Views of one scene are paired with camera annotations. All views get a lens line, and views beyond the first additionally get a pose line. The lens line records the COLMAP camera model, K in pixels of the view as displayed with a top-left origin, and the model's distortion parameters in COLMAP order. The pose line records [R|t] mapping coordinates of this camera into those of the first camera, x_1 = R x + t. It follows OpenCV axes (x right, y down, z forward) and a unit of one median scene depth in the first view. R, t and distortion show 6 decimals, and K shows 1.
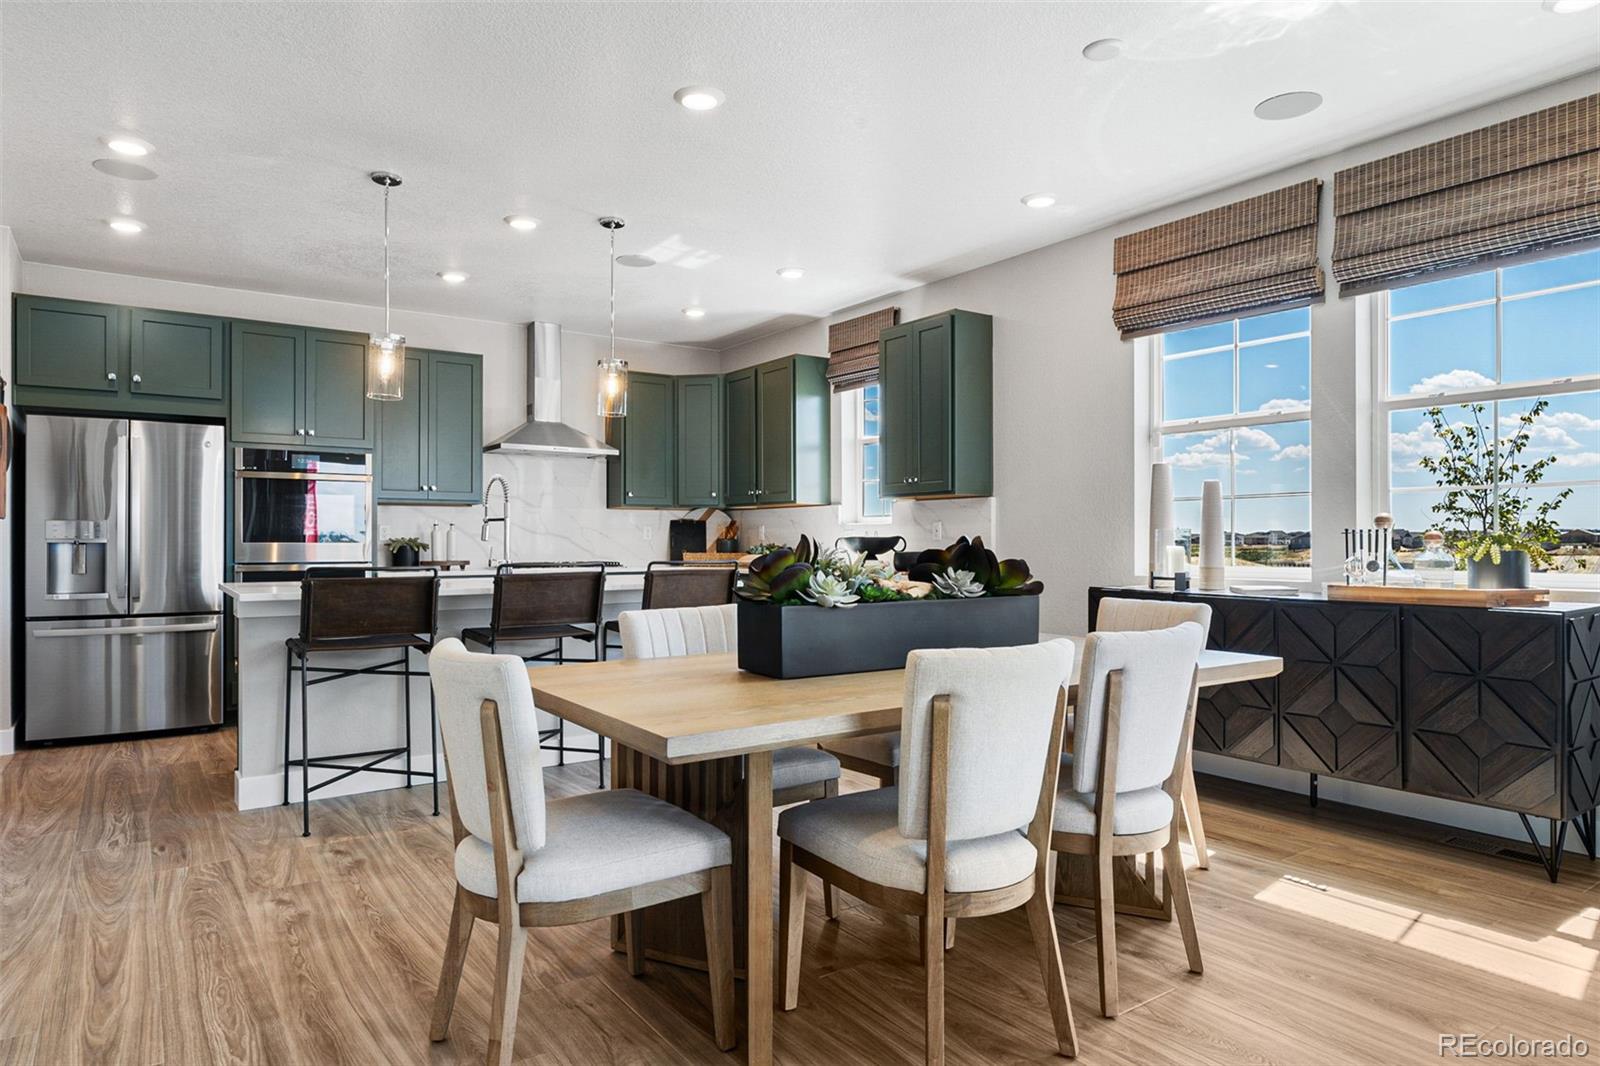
lens RADIAL K [[938.3, 0, 798.1], [0, 938.3, 539.4], [0, 0, 1]] dist [-0.003930, 0.000135]
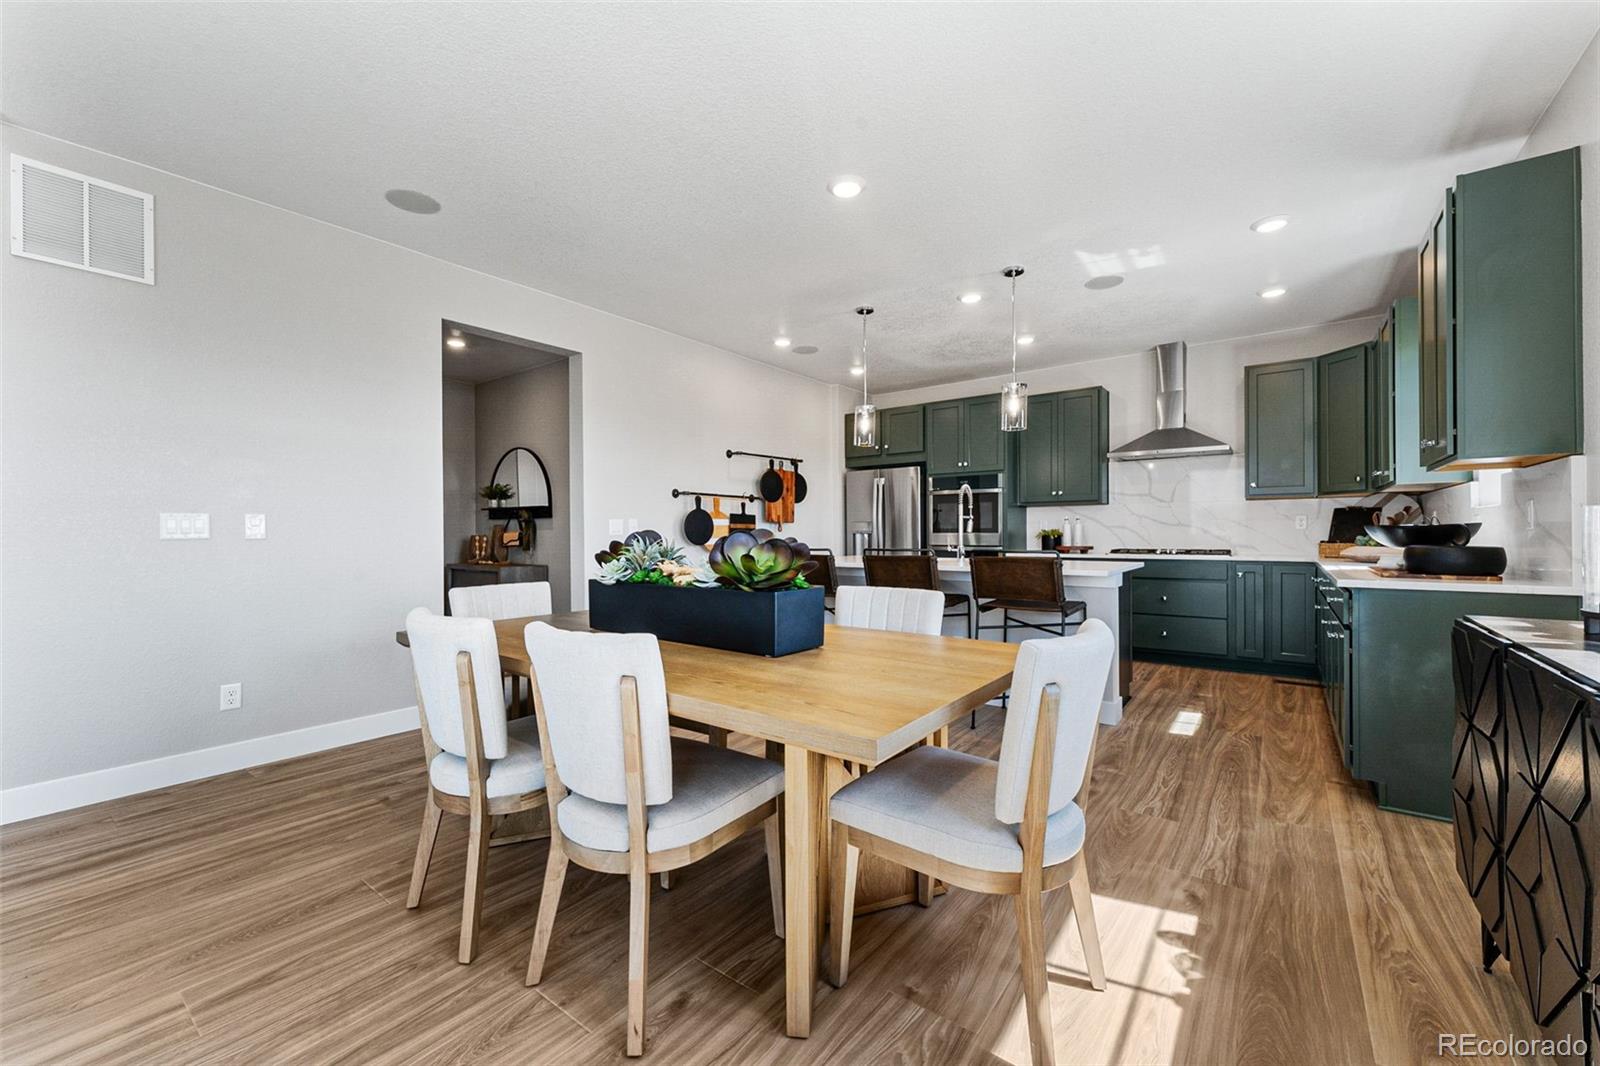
lens RADIAL K [[633.8, 0, 791.8], [0, 633.8, 531.2], [0, 0, 1]] dist [-0.001508, -0.000023]
pose [[0.289256, -0.003810, -0.957244, 0.427677], [0.007399, 0.999971, -0.001744, -0.000490], [0.957223, -0.006578, 0.289276, 0.412550]]
